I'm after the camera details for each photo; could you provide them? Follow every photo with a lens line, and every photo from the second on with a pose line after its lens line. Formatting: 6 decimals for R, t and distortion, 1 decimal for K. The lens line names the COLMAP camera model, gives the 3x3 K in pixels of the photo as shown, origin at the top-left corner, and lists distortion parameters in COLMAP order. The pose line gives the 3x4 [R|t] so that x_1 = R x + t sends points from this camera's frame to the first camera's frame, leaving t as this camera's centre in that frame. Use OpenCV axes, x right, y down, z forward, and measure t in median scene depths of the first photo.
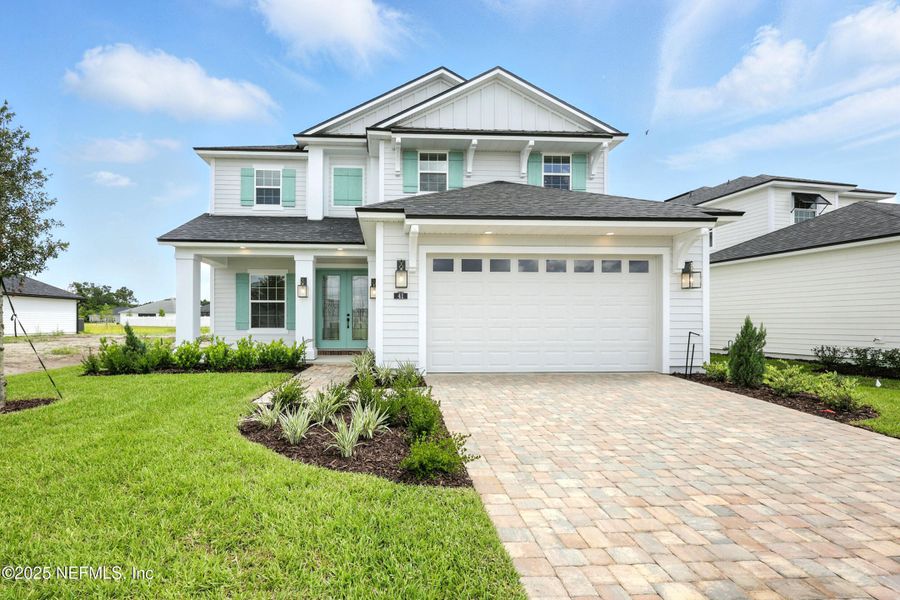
lens RADIAL K [[404.2, 0, 405.1], [0, 404.2, 322.8], [0, 0, 1]] dist [-0.003540, 0.000077]
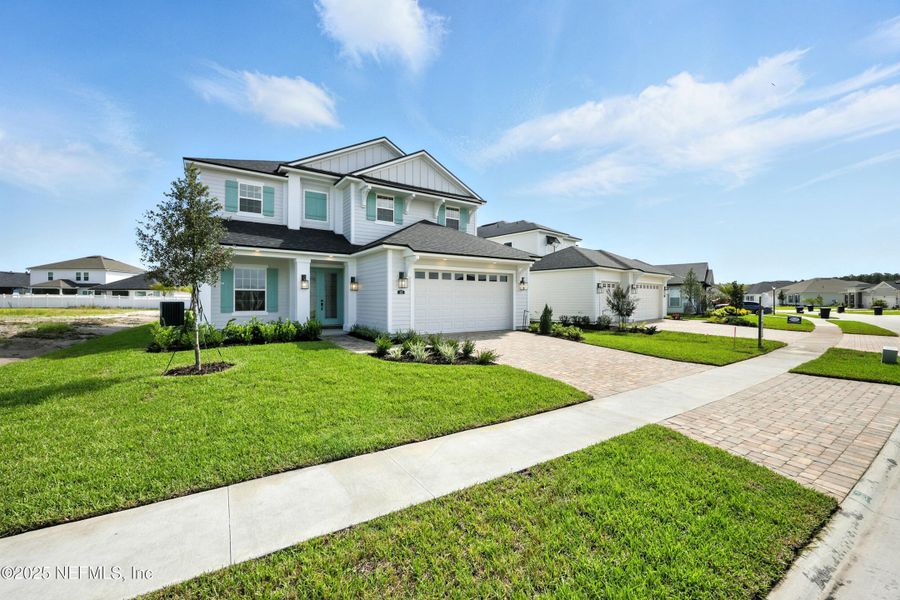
lens RADIAL K [[361.4, 0, 448.5], [0, 361.4, 300.7], [0, 0, 1]] dist [-0.002756, 0.000018]
pose [[0.854928, -0.001791, 0.518744, -0.454562], [0.001489, 0.999998, 0.000998, -0.021631], [-0.518745, -0.000081, 0.854929, -0.317232]]
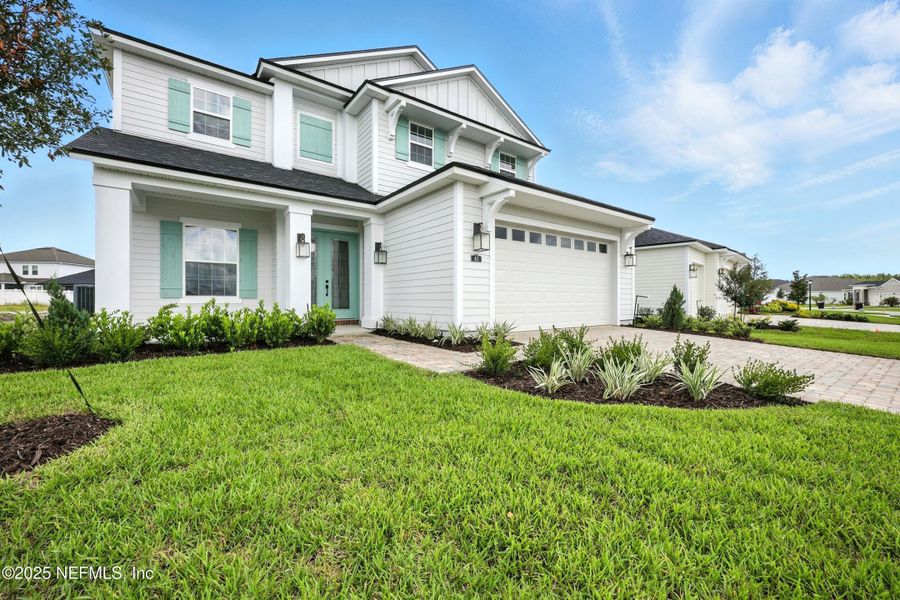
lens RADIAL K [[361.4, 0, 448.5], [0, 361.4, 300.7], [0, 0, 1]] dist [-0.002756, 0.000018]
pose [[0.832527, -0.002623, 0.553979, -0.397409], [0.003003, 0.999995, 0.000222, 0.026921], [-0.553977, 0.001479, 0.832531, 0.199455]]
